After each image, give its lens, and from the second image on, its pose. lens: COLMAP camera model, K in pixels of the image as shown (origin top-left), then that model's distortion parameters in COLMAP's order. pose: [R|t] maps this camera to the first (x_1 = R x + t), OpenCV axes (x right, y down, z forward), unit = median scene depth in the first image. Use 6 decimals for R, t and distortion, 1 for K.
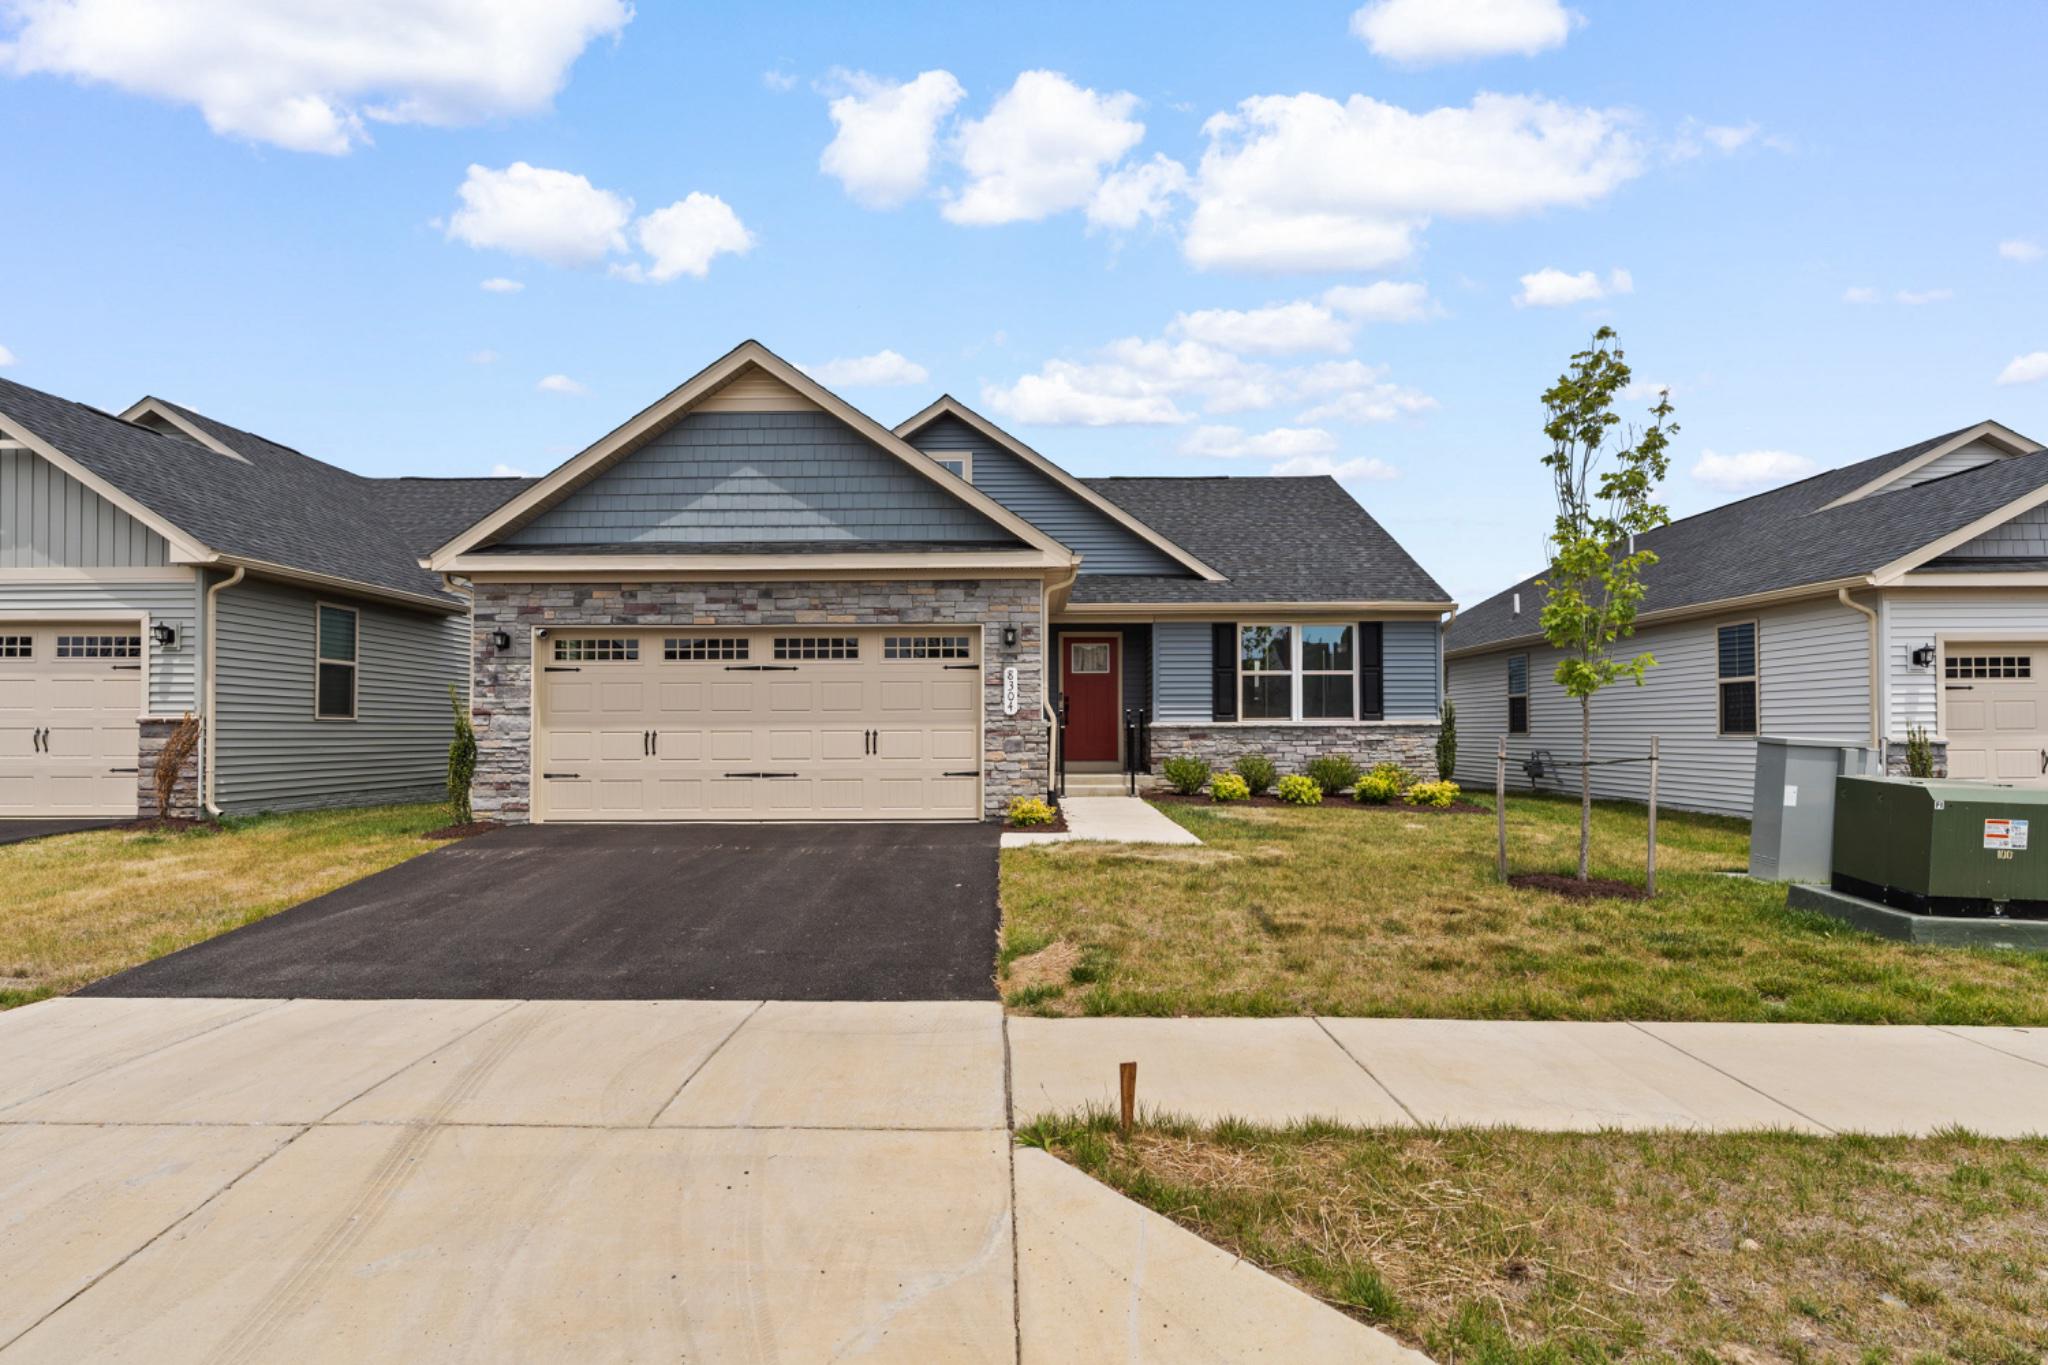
lens RADIAL K [[1208.7, 0, 1020.7], [0, 1208.7, 696.3], [0, 0, 1]] dist [-0.007314, 0.001190]
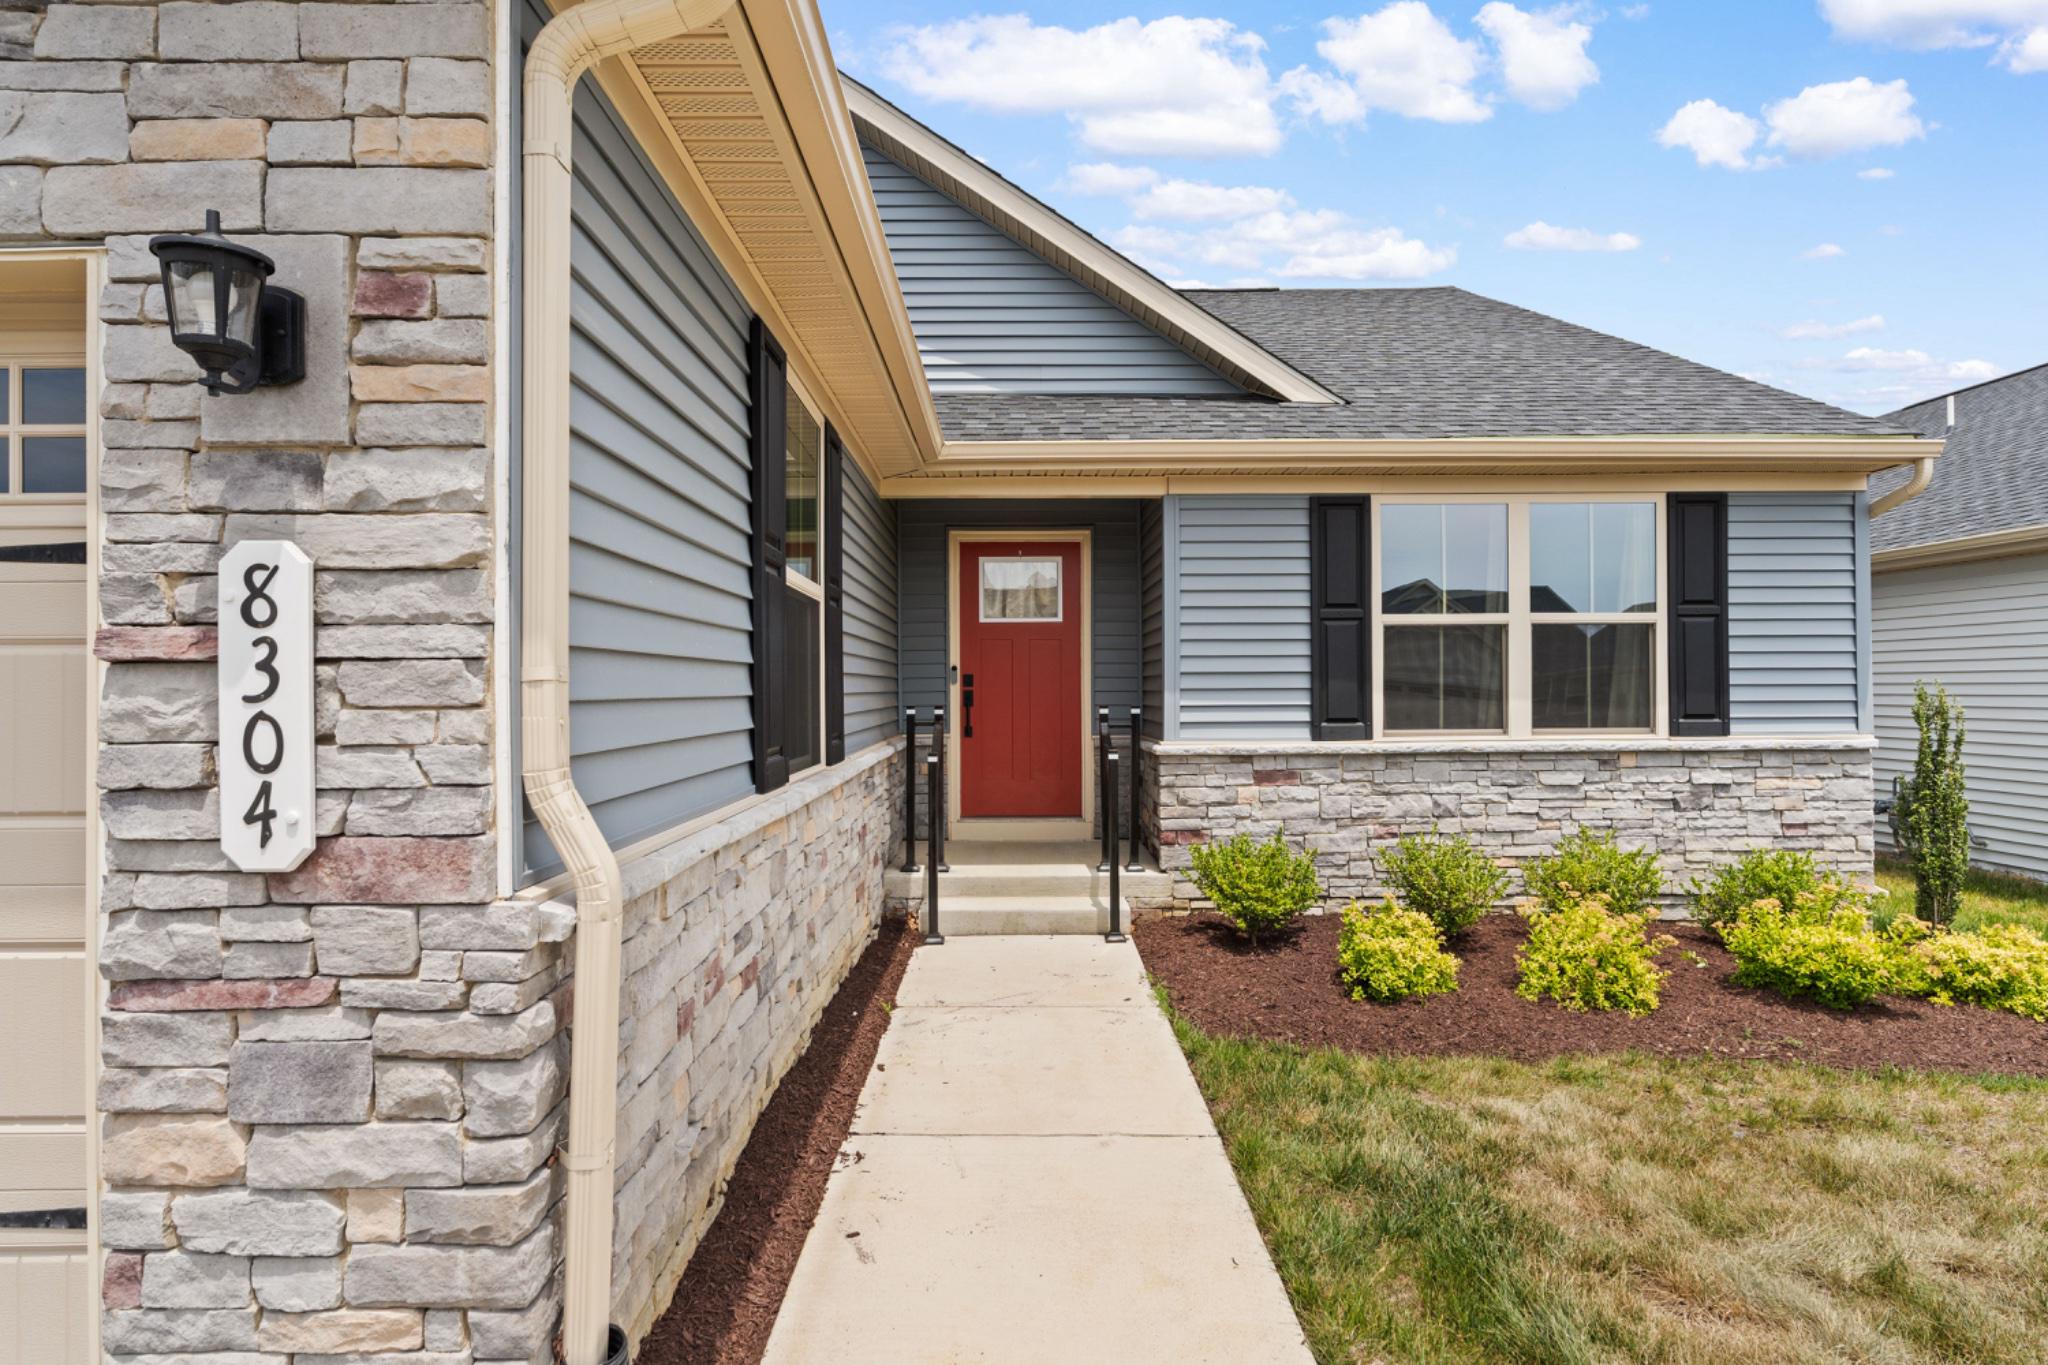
lens RADIAL K [[1127.8, 0, 1026.6], [0, 1127.8, 679.9], [0, 0, 1]] dist [-0.003459, -0.000163]
pose [[0.999880, -0.002170, 0.015345, 0.057646], [0.001840, 0.999767, 0.021528, -0.007387], [-0.015388, -0.021498, 0.999650, 0.624592]]
